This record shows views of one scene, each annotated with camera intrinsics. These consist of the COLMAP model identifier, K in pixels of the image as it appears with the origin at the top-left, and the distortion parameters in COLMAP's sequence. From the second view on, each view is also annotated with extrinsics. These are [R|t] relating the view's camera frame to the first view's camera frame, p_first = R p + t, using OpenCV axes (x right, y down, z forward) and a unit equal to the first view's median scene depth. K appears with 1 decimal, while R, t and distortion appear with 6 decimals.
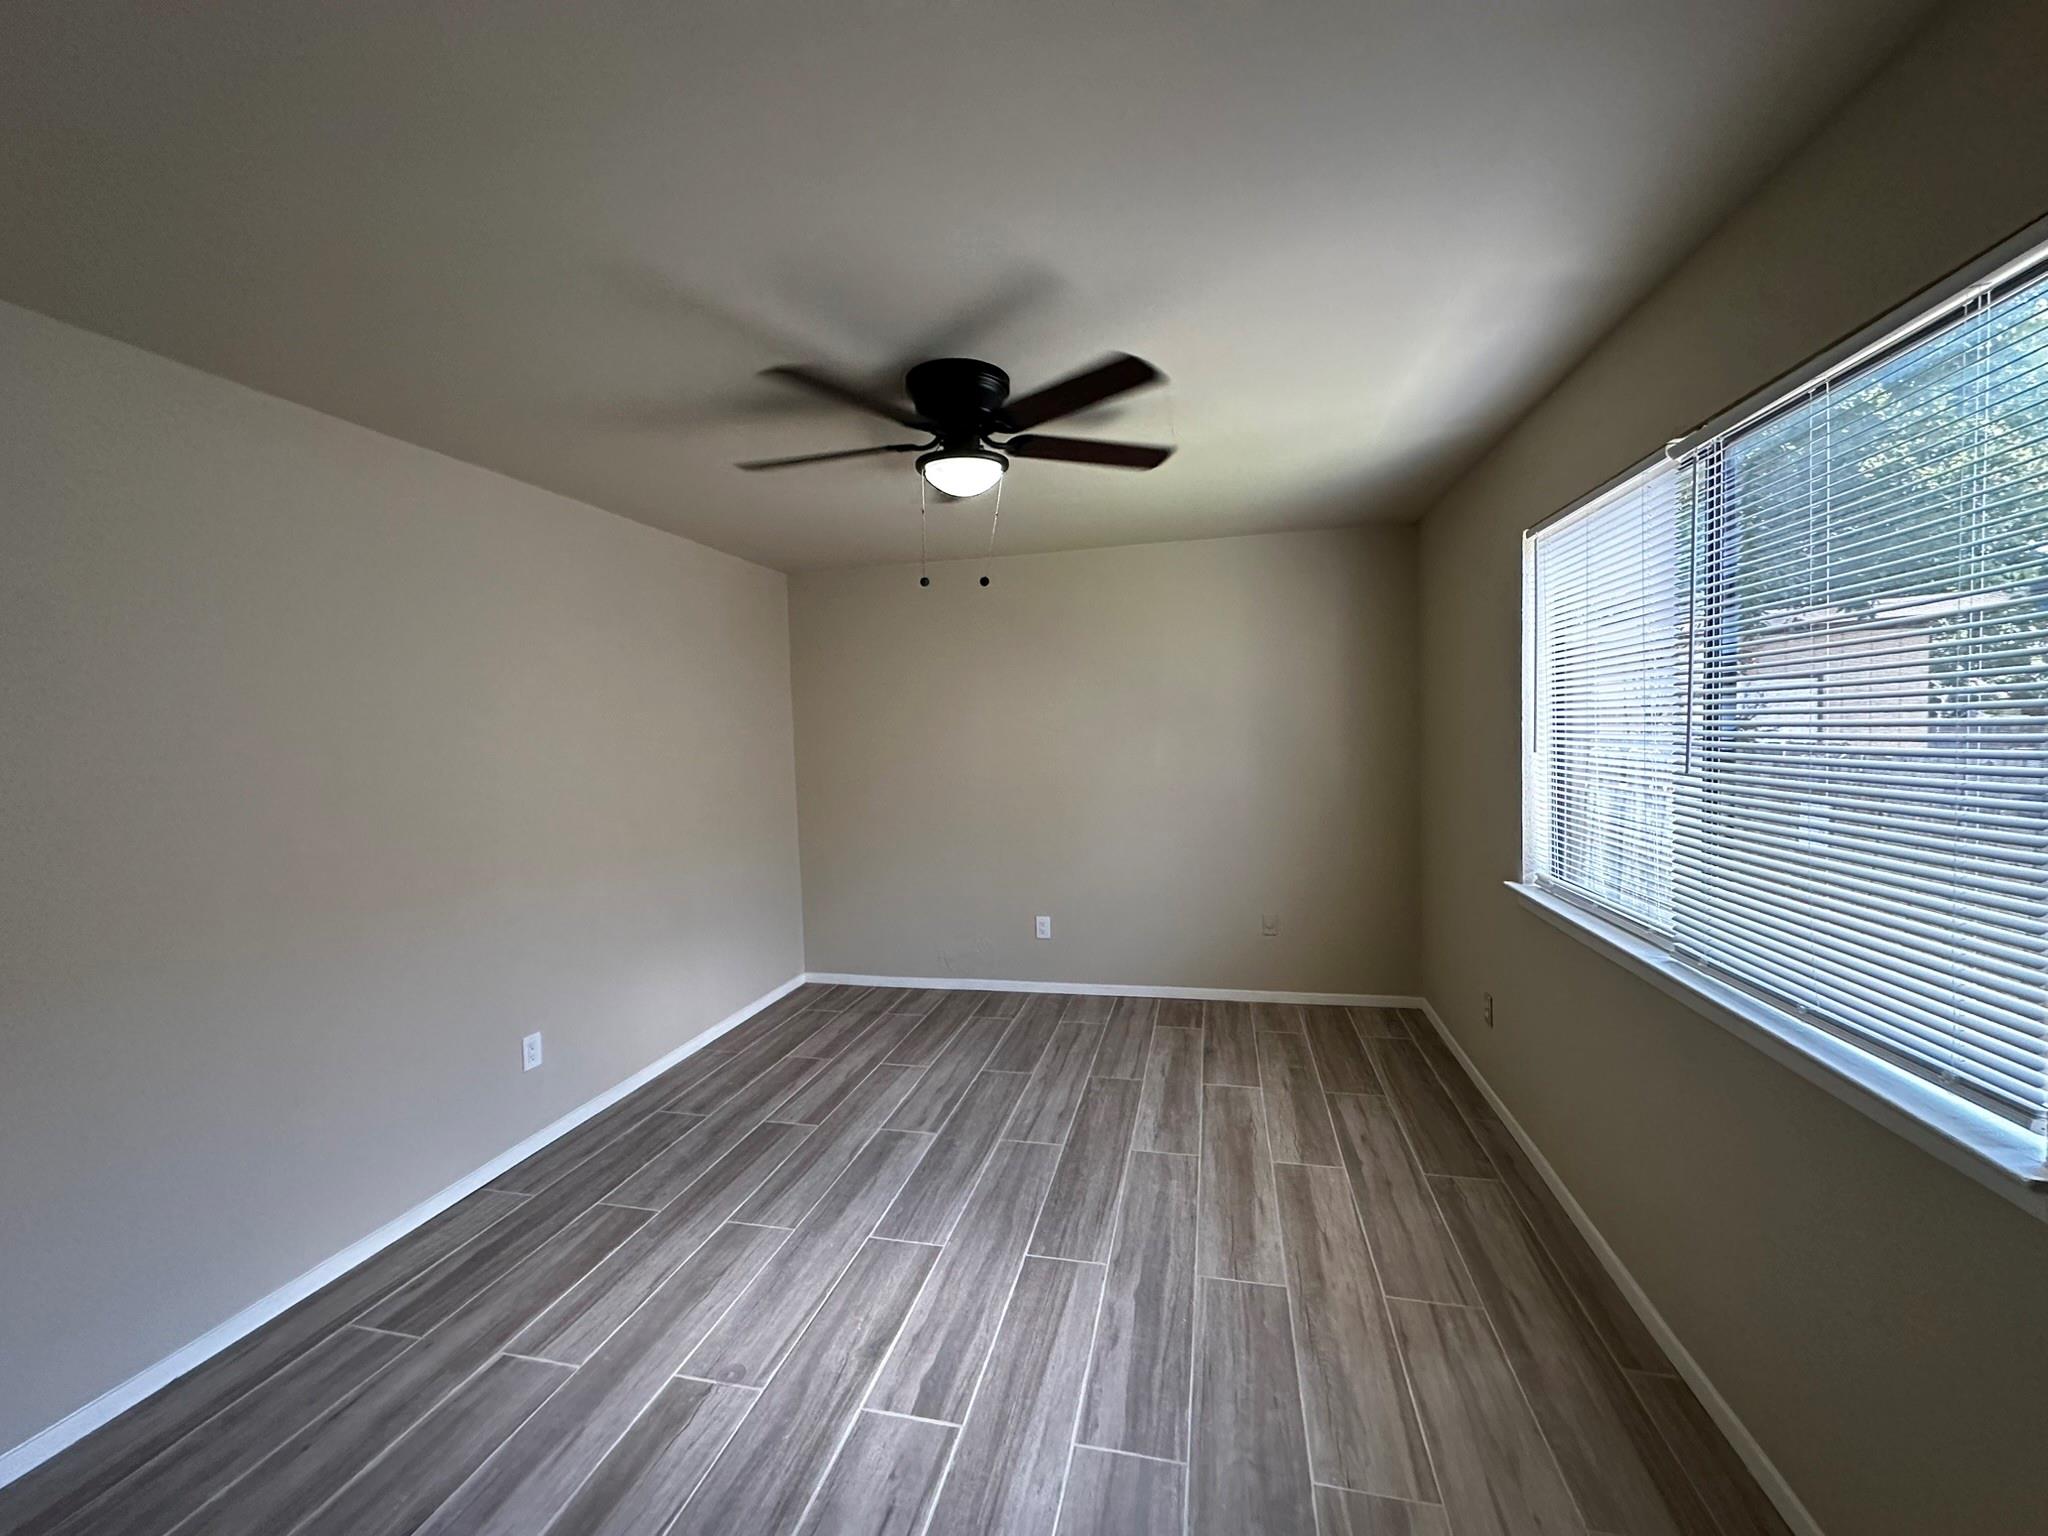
lens RADIAL K [[813.5, 0, 1032.1], [0, 813.5, 799.8], [0, 0, 1]] dist [-0.003837, 0.000590]
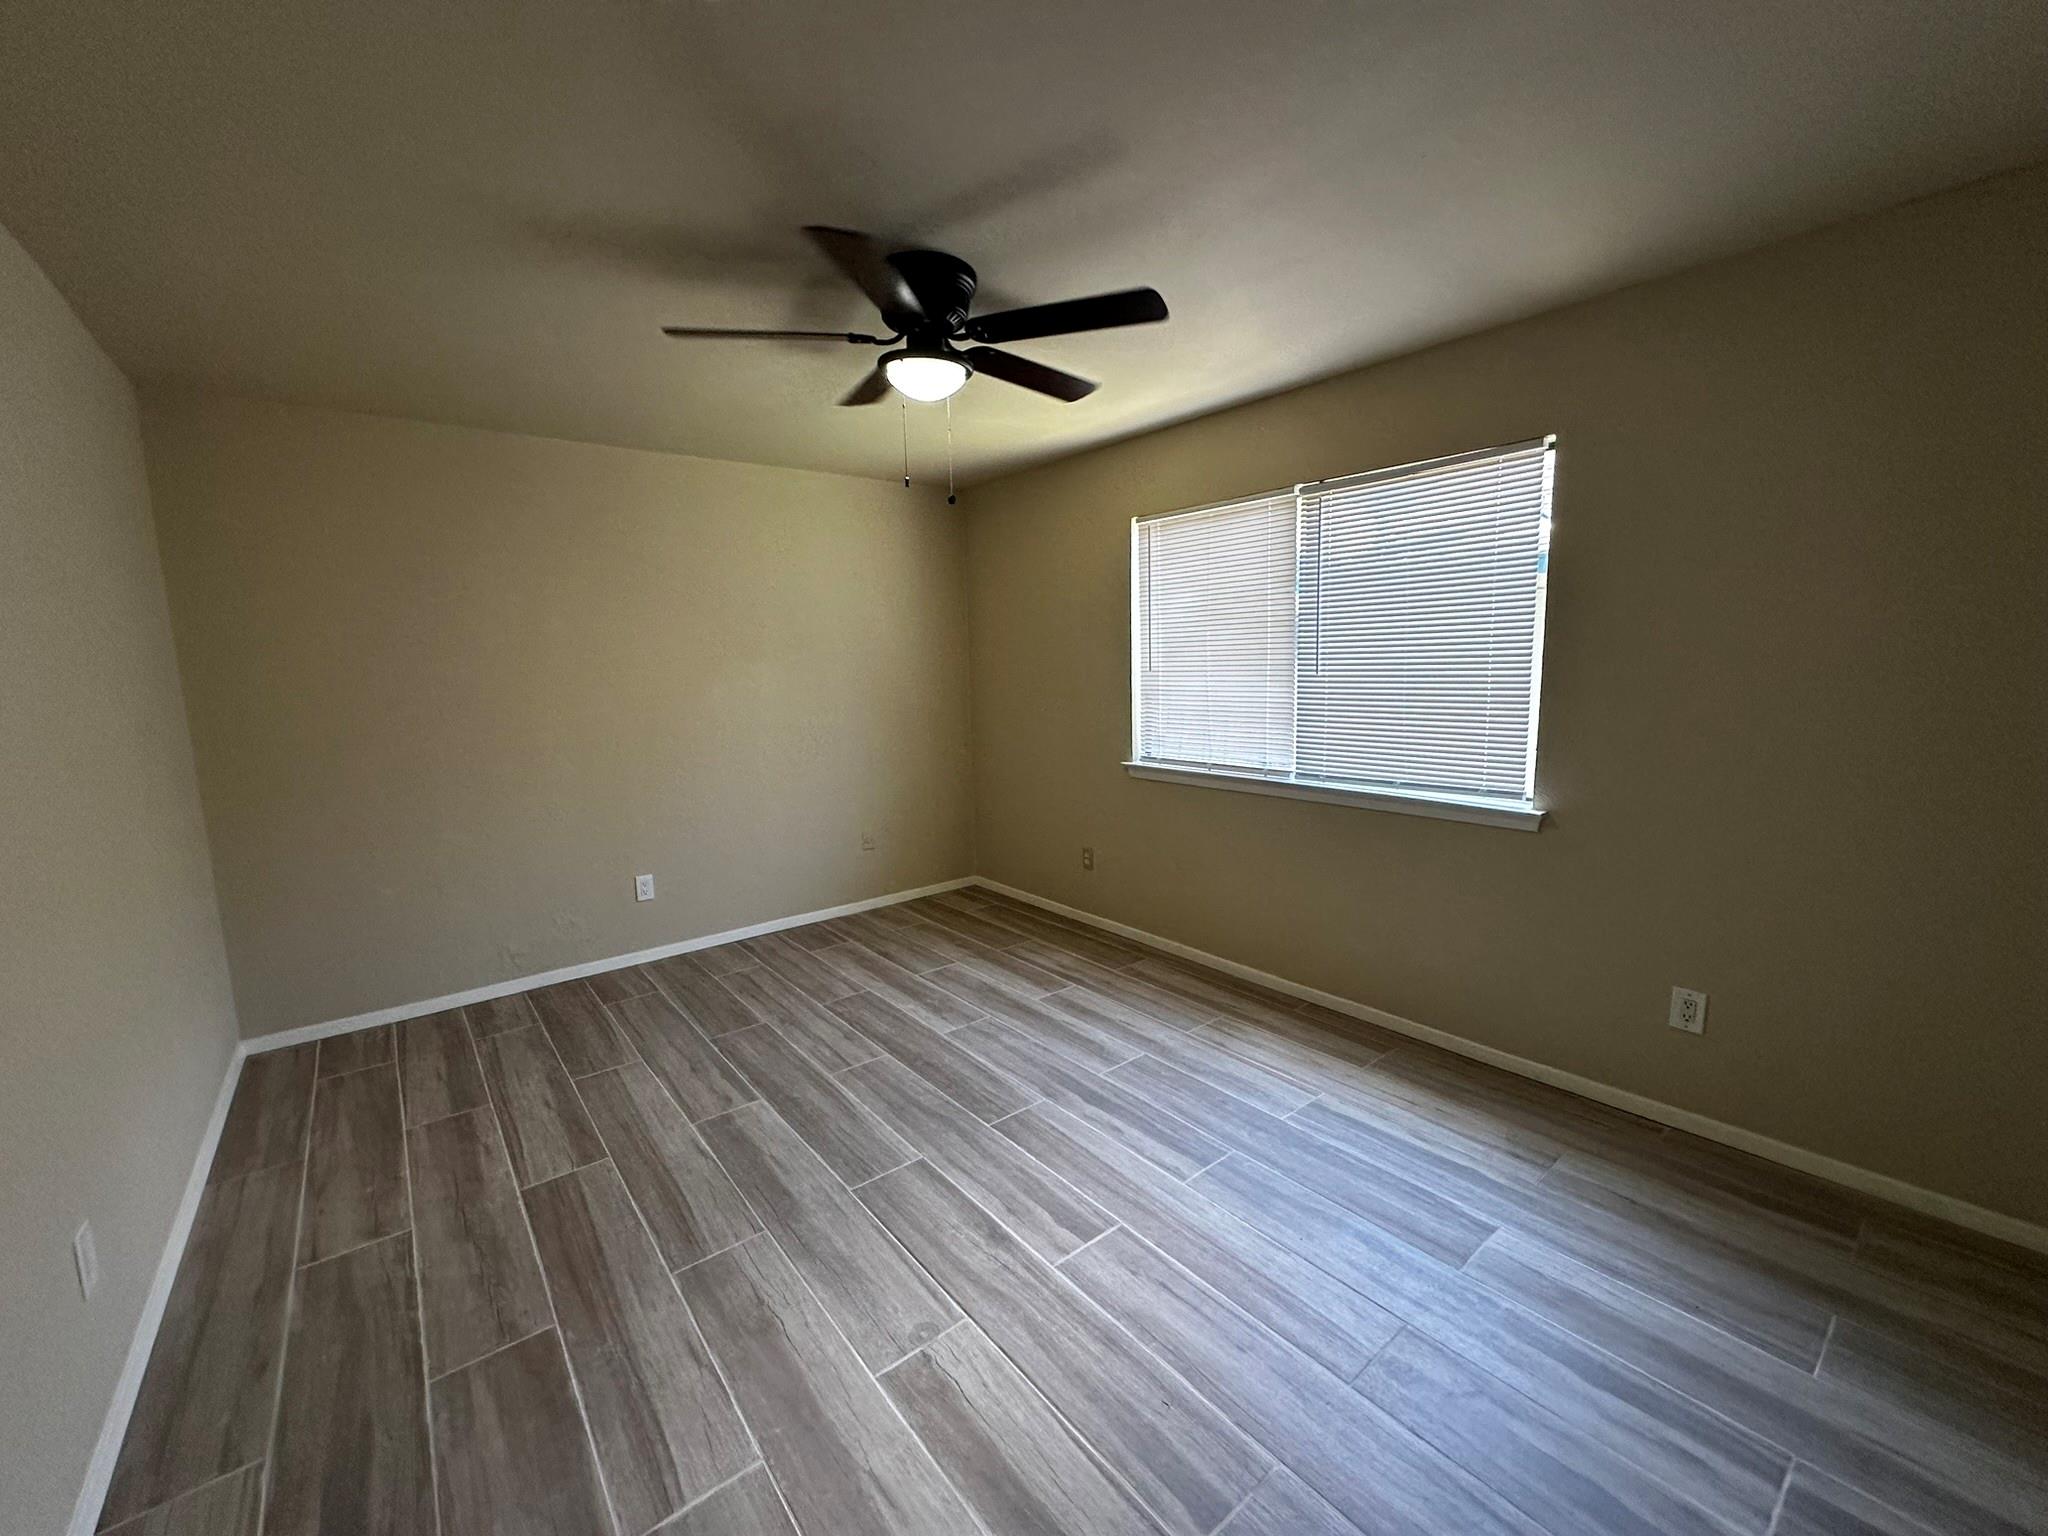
lens RADIAL K [[813.5, 0, 1021.6], [0, 813.5, 778.1], [0, 0, 1]] dist [-0.003837, 0.000590]
pose [[0.625550, -0.101045, 0.773613, -0.553187], [0.074811, 0.994777, 0.069439, 0.013801], [-0.776589, 0.014437, 0.629842, 0.187762]]
